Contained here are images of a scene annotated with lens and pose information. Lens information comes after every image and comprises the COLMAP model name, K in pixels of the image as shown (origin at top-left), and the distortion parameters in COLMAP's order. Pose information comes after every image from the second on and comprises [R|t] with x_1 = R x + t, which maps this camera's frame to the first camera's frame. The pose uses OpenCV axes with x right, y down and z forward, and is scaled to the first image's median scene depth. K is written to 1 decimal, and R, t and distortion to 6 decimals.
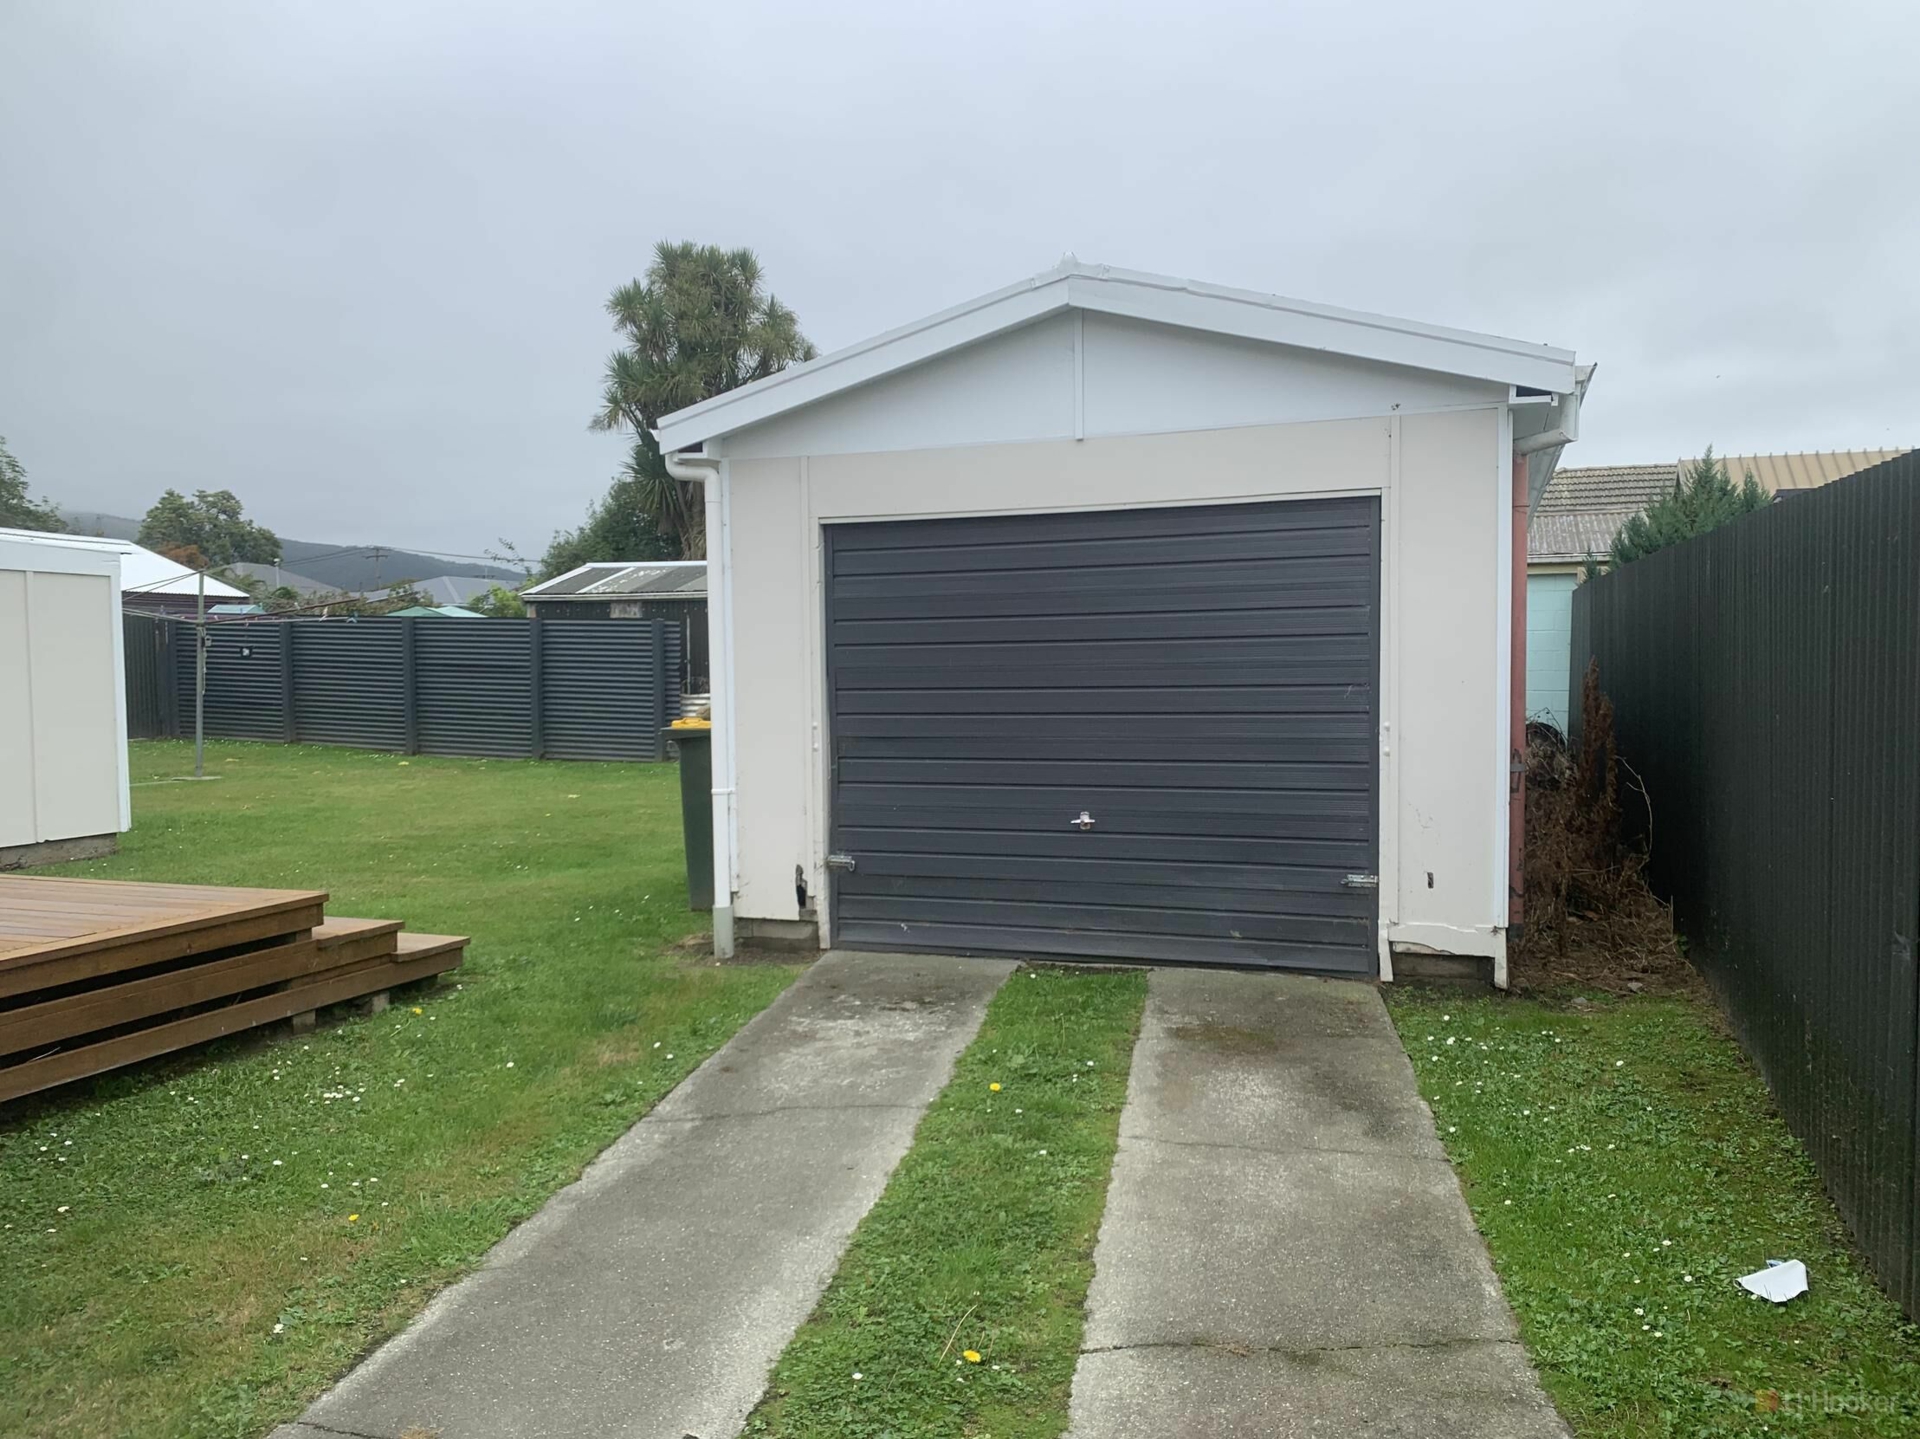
lens RADIAL K [[1467.7, 0, 958.5], [0, 1467.7, 755.5], [0, 0, 1]] dist [0.053402, -0.089374]
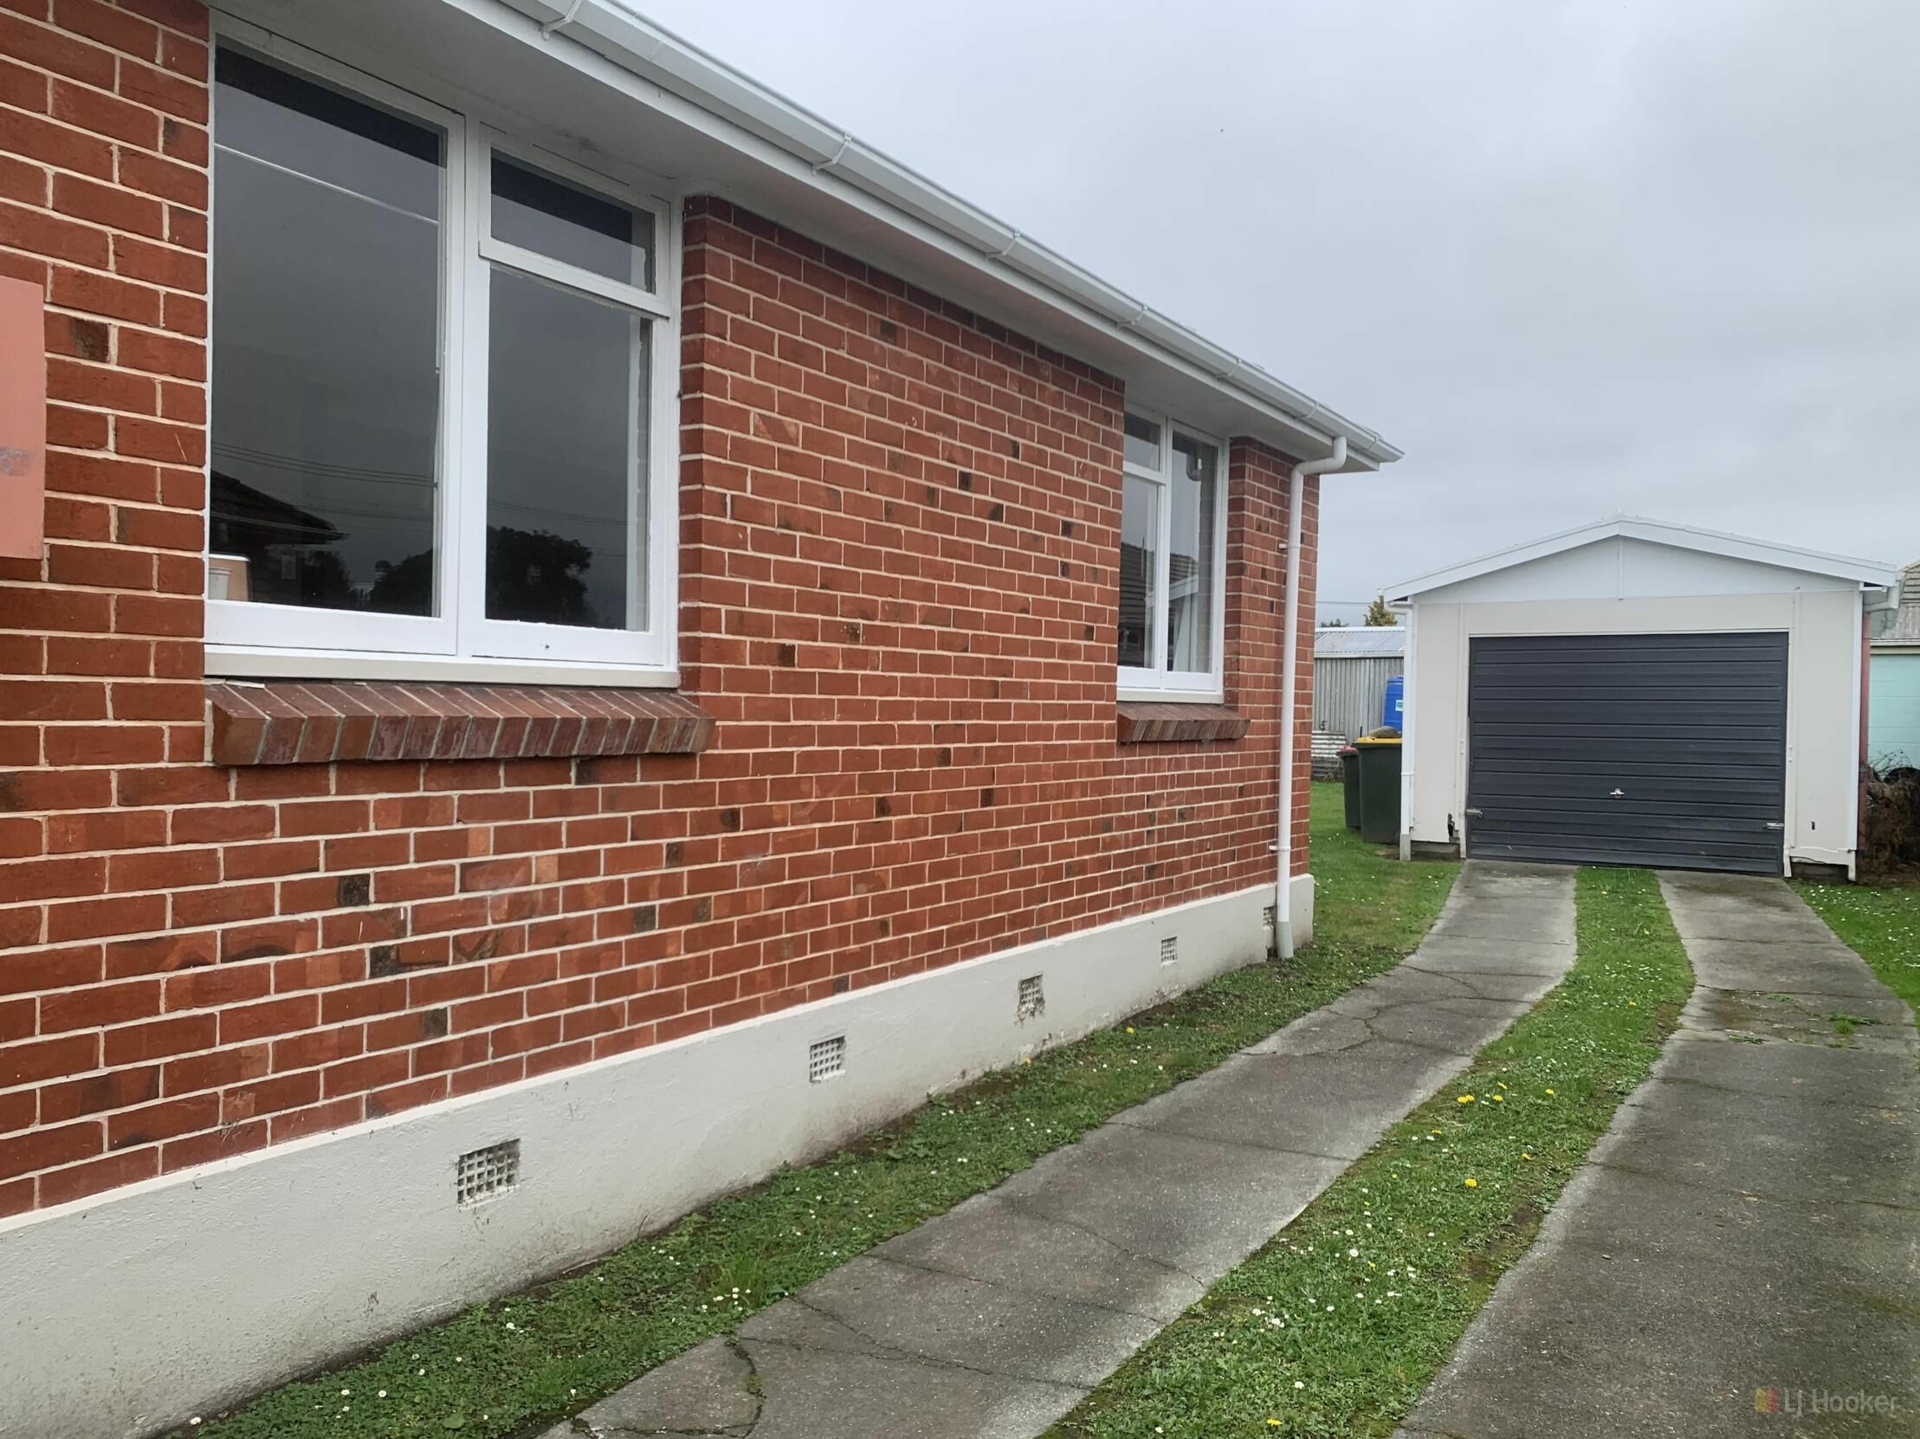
lens RADIAL K [[1457.4, 0, 959.7], [0, 1457.4, 737.3], [0, 0, 1]] dist [0.008482, 0.010396]
pose [[0.975136, 0.029171, -0.219679, -0.366139], [-0.039154, 0.998382, -0.041229, 0.090746], [0.218121, 0.048805, 0.974701, -1.160521]]
